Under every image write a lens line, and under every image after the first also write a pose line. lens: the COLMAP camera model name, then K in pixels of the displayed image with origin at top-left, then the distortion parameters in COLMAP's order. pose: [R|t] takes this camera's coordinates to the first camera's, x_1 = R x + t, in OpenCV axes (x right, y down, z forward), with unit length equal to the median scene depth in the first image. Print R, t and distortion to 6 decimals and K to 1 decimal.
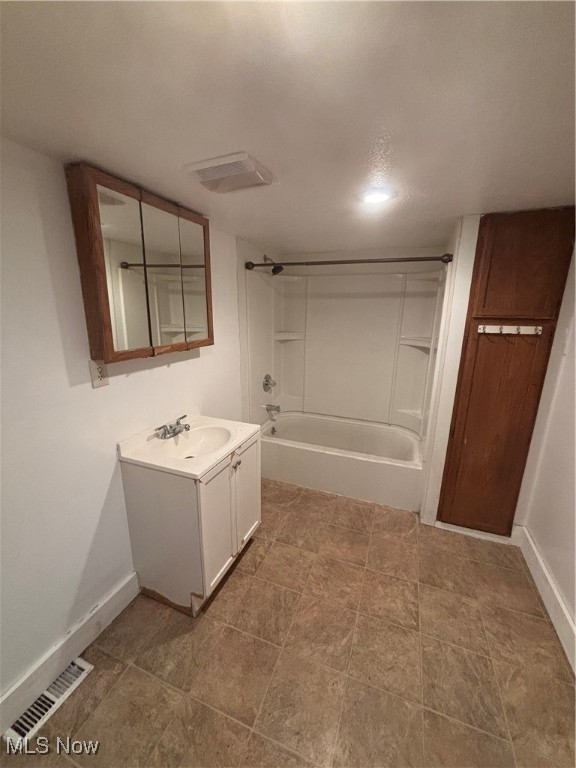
lens RADIAL K [[310.7, 0, 287.1], [0, 310.7, 382.8], [0, 0, 1]] dist [0.004631, -0.000924]
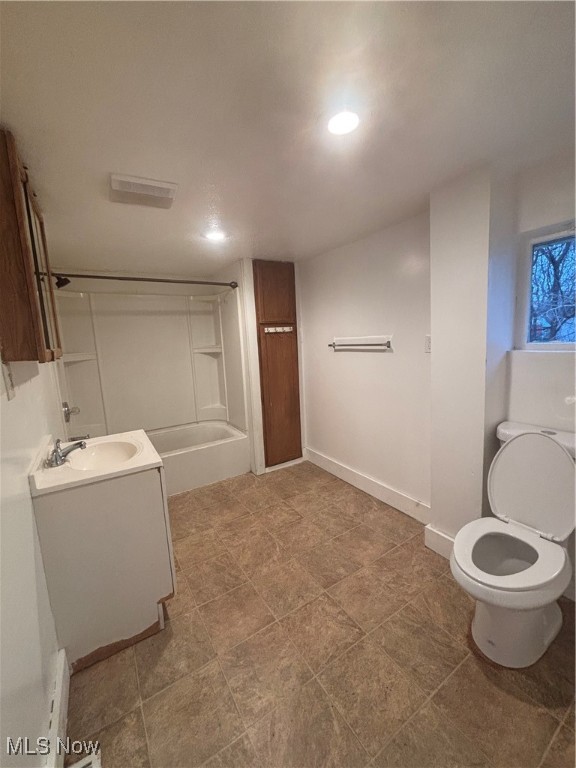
lens RADIAL K [[310.7, 0, 287.9], [0, 310.7, 381.8], [0, 0, 1]] dist [0.004631, -0.000924]
pose [[0.594550, -0.153477, 0.789275, -0.602278], [0.240148, 0.970705, 0.007857, 0.096833], [-0.767359, 0.184871, 0.613989, -0.003404]]
